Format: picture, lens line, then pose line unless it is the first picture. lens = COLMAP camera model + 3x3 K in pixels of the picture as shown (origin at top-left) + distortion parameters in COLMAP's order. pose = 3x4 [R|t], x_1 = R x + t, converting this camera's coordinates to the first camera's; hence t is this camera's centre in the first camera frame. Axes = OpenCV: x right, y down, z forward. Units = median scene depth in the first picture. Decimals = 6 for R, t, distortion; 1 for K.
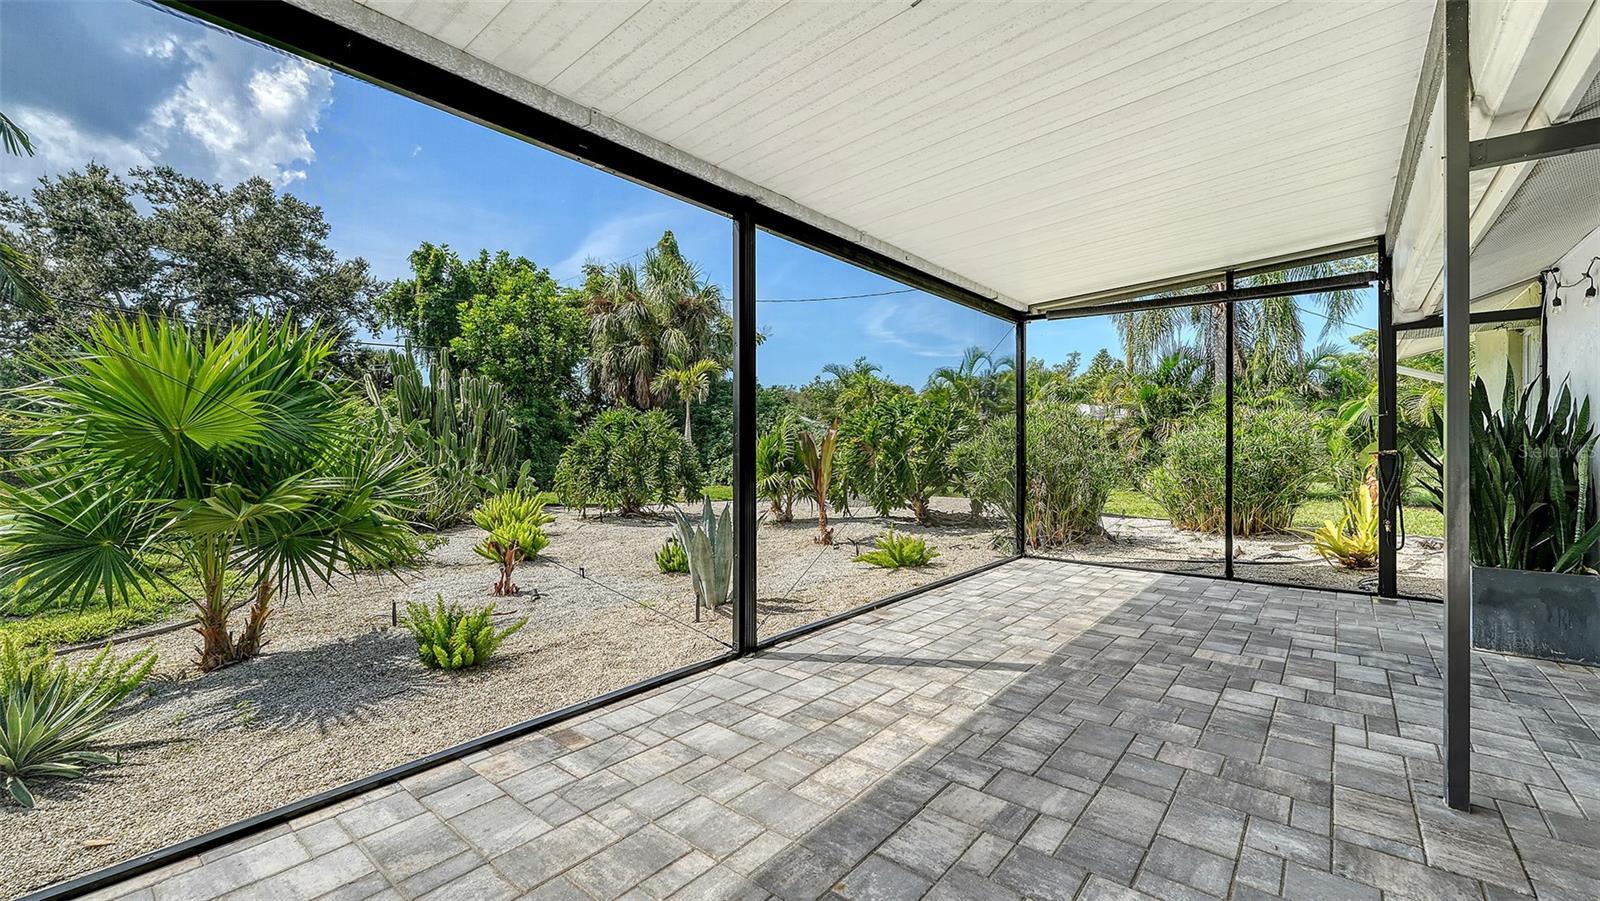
lens RADIAL K [[646.3, 0, 808.6], [0, 646.3, 446.8], [0, 0, 1]] dist [0.000722, 0.000102]
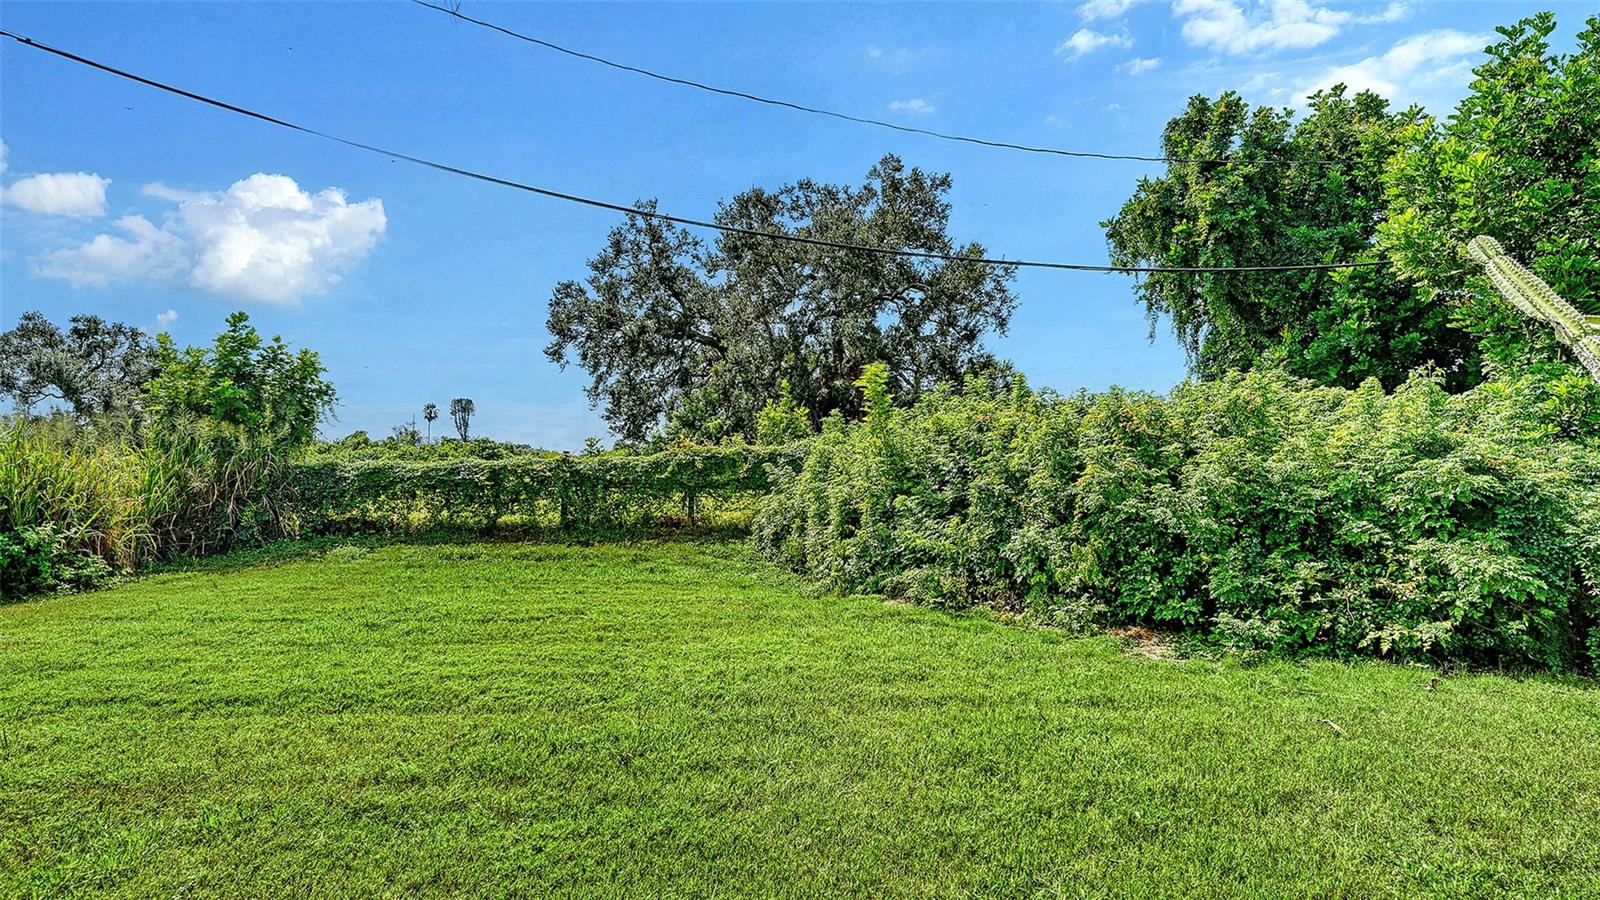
lens RADIAL K [[763.9, 0, 800.0], [0, 763.9, 450.0], [0, 0, 1]] dist [0.002511, -0.016479]
pose [[0.725651, -0.025604, -0.687587, -2.367151], [-0.000720, 0.999279, -0.037970, -0.020411], [0.688063, 0.028048, 0.725109, 1.953649]]
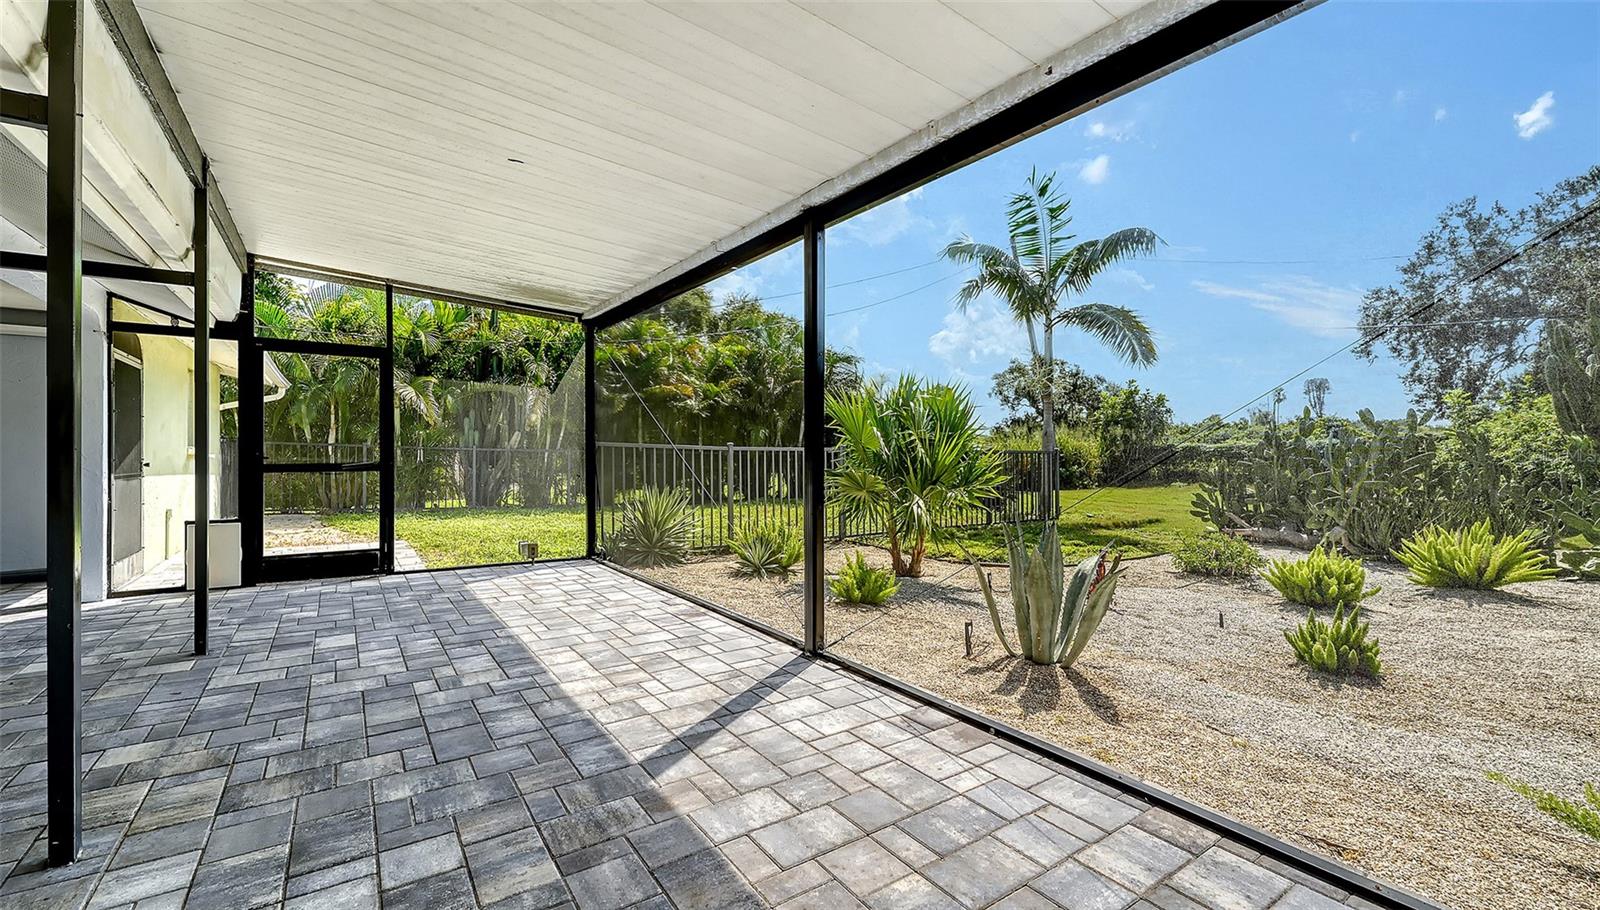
lens RADIAL K [[659.1, 0, 796.9], [0, 659.1, 451.8], [0, 0, 1]] dist [0.002659, -0.000280]
pose [[-0.277298, -0.001098, -0.960783, 0.920653], [-0.008261, 0.999965, 0.001241, -0.000023], [0.960748, 0.008281, -0.277297, 1.271464]]
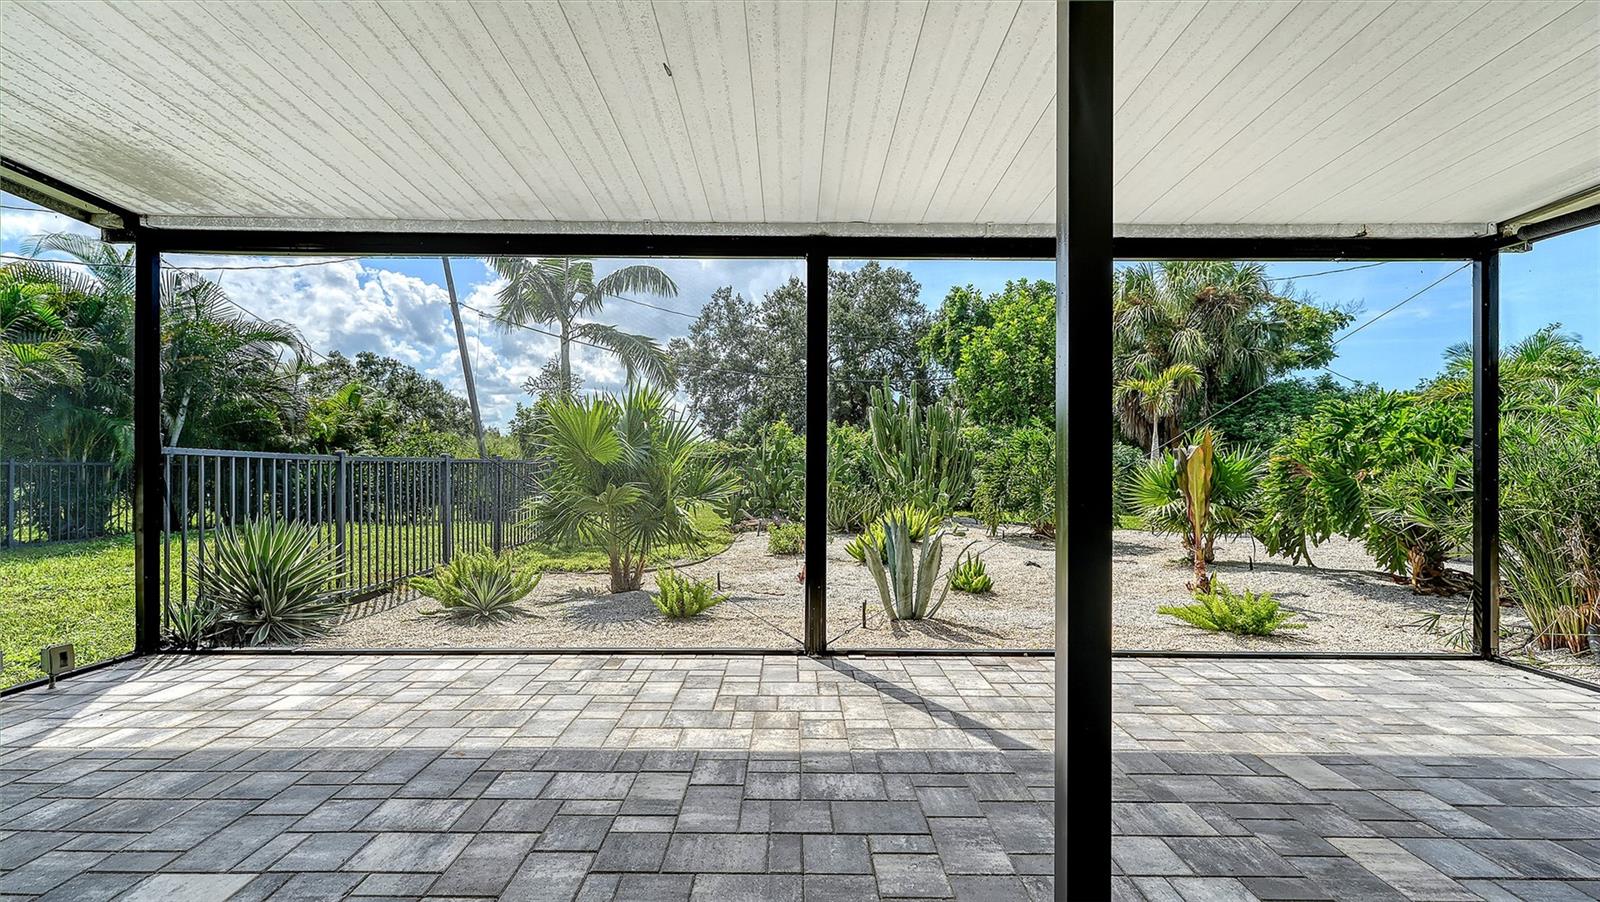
lens RADIAL K [[655.8, 0, 792.4], [0, 655.8, 468.1], [0, 0, 1]] dist [0.002424, 0.000220]
pose [[0.632198, 0.008789, -0.774757, 0.738778], [-0.007125, 0.999959, 0.005530, -0.000190], [0.774774, 0.002024, 0.632235, 0.271184]]
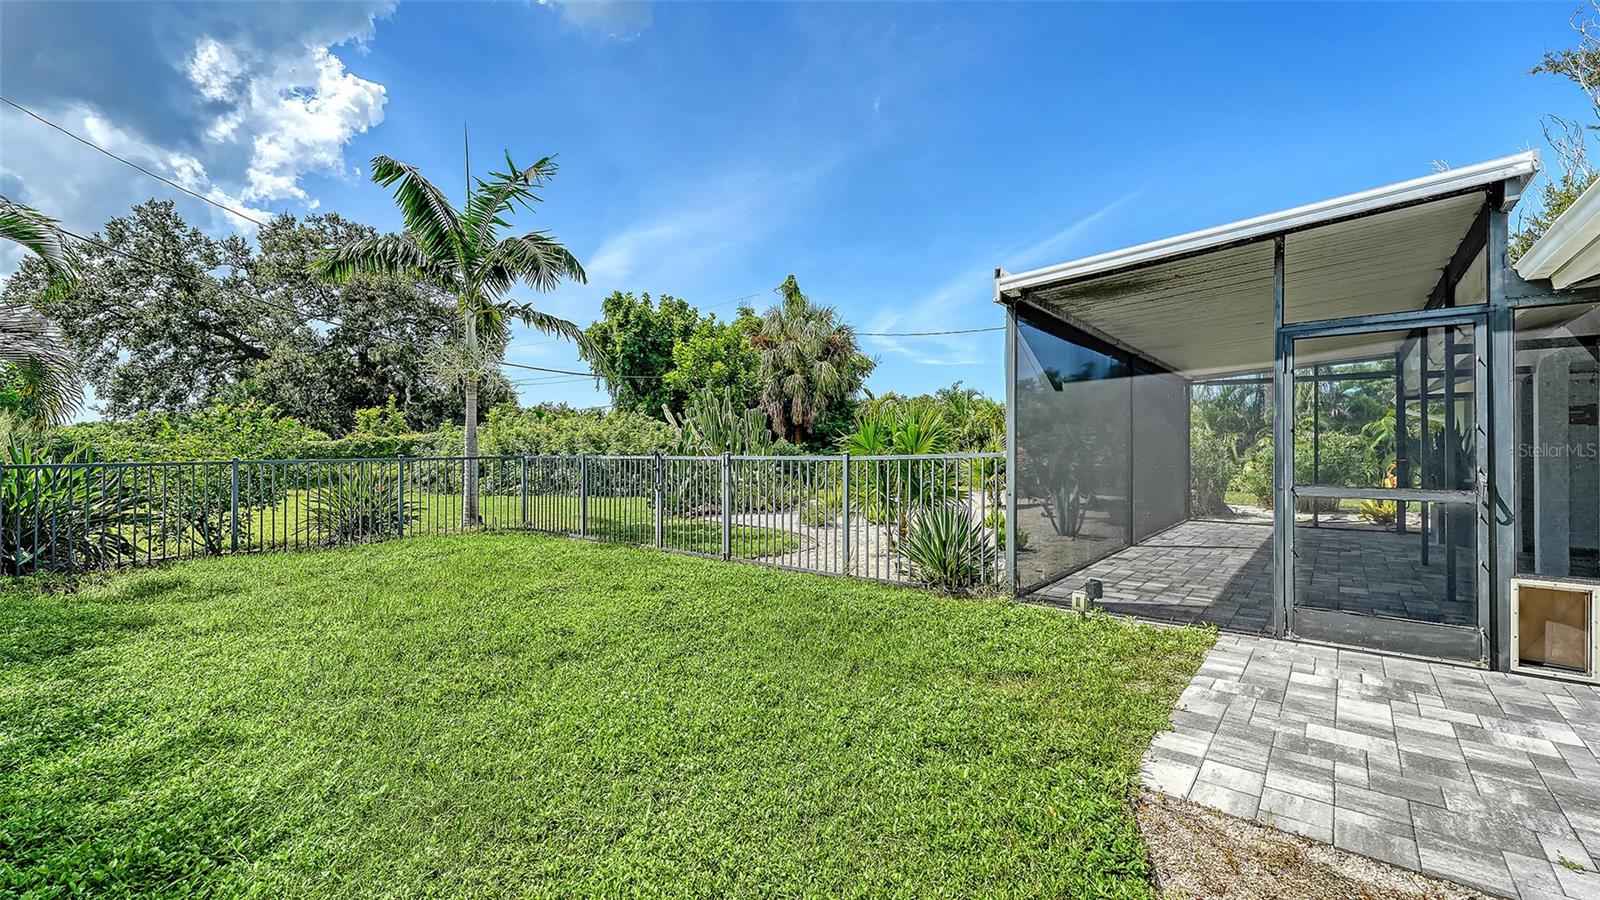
lens RADIAL K [[646.3, 0, 808.6], [0, 646.3, 446.3], [0, 0, 1]] dist [0.000722, 0.000102]
pose [[0.999996, -0.000603, -0.002770, -1.287626], [0.000568, 0.999921, -0.012581, -0.012383], [0.002778, 0.012580, 0.999917, -1.386300]]
